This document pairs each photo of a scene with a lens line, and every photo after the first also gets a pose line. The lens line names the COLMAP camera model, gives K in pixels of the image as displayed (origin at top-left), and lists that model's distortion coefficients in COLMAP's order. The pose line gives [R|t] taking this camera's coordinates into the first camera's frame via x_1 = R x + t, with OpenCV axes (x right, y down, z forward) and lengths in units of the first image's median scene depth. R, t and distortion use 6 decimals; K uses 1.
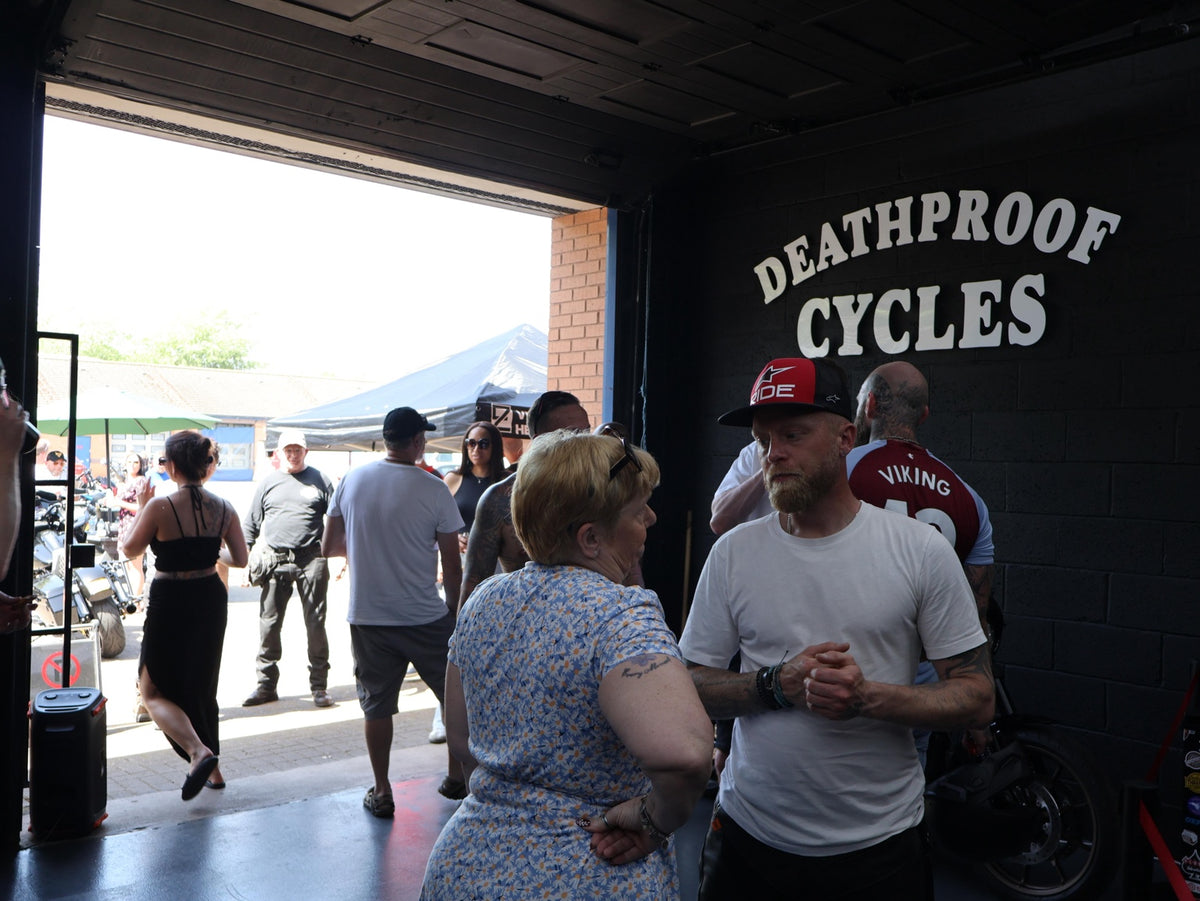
lens RADIAL K [[1133.0, 0, 598.4], [0, 1133.0, 451.4], [0, 0, 1]] dist [-0.003959, 0.000000]
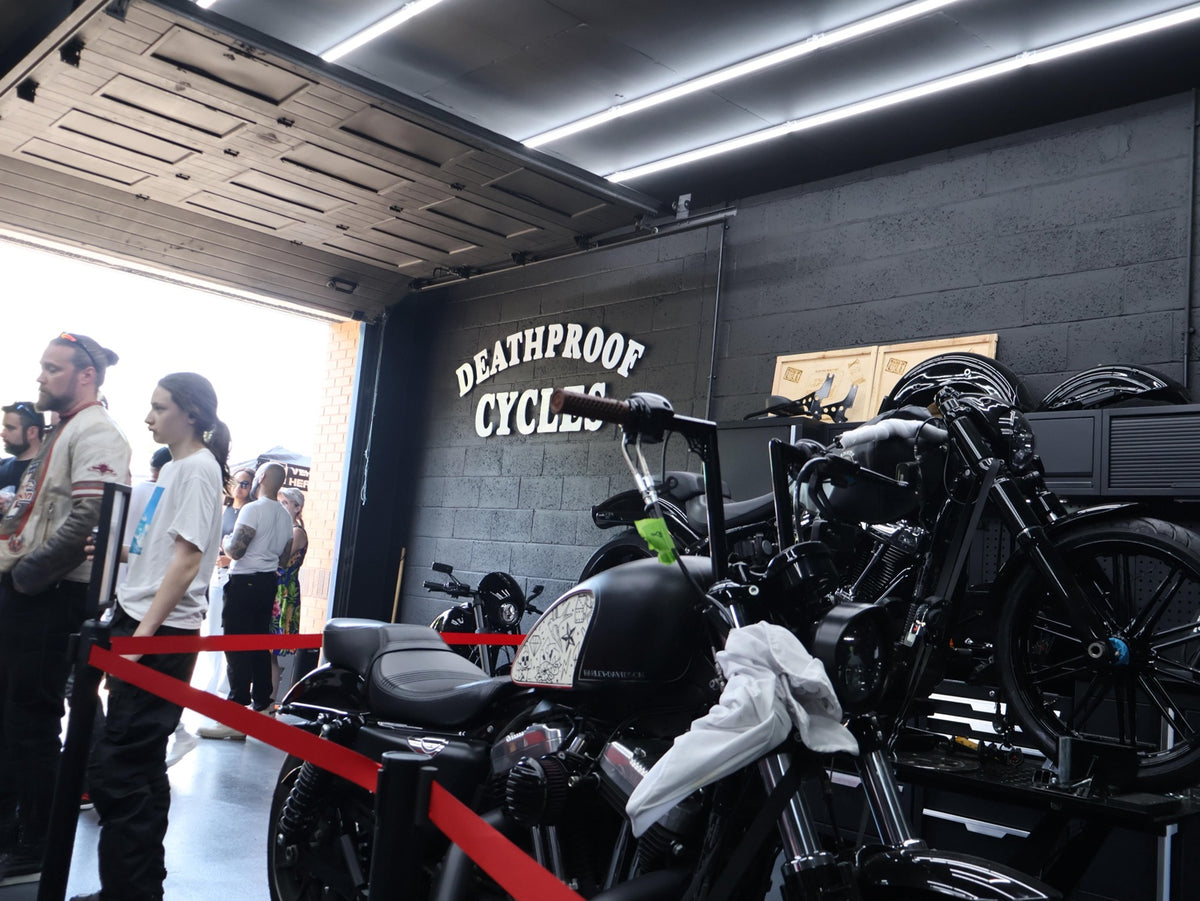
lens RADIAL K [[1133.0, 0, 601.2], [0, 1133.0, 451.6], [0, 0, 1]] dist [-0.003959, 0.000000]
pose [[0.997372, 0.069247, 0.021297, 0.322313], [-0.066511, 0.991726, -0.109798, 0.083013], [-0.028724, 0.108093, 0.993726, -0.400171]]
